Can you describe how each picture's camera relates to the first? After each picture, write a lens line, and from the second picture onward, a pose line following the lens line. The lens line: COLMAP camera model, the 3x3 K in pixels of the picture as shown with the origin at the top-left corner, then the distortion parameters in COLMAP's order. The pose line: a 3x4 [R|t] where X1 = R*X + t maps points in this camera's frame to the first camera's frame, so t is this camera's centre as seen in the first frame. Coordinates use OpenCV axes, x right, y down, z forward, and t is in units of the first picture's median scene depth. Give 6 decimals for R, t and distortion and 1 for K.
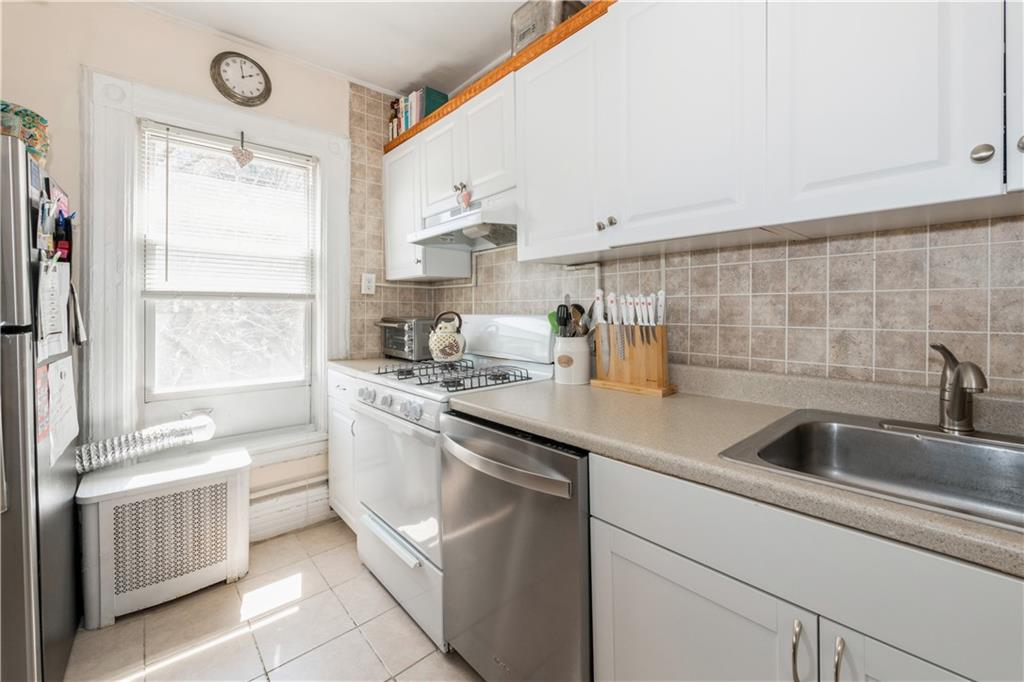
lens RADIAL K [[412.3, 0, 496.6], [0, 412.3, 311.4], [0, 0, 1]] dist [0.005580, -0.003155]
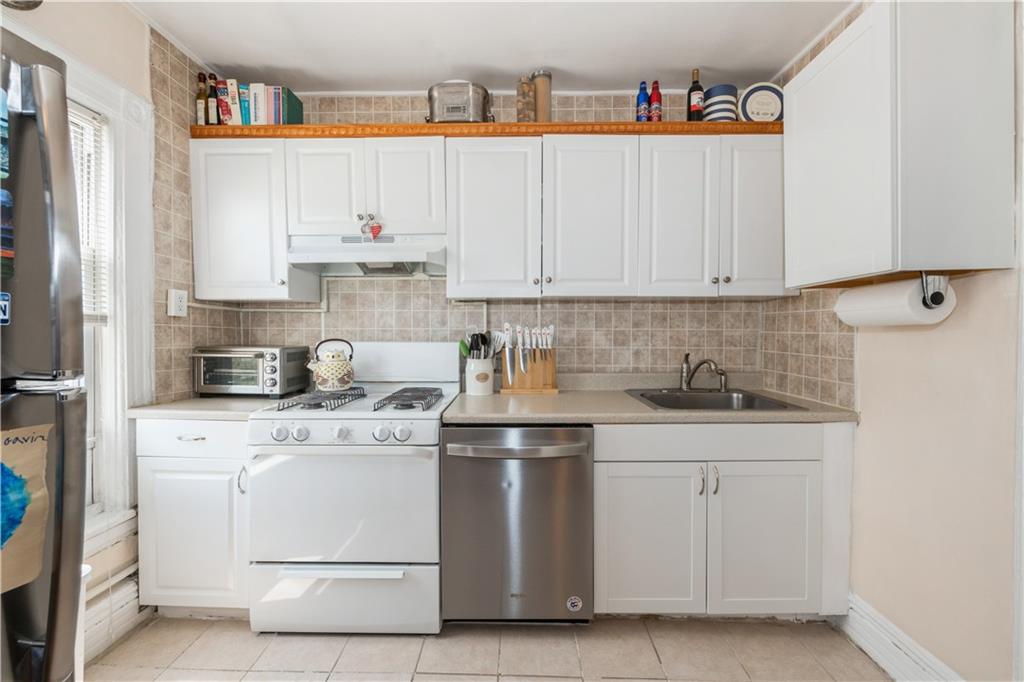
lens RADIAL K [[412.3, 0, 501.6], [0, 412.3, 339.0], [0, 0, 1]] dist [0.005580, -0.003155]
pose [[0.692888, -0.007541, 0.721006, -0.504951], [-0.001022, 0.999934, 0.011441, -0.010816], [-0.721044, -0.008664, 0.692835, 0.040511]]
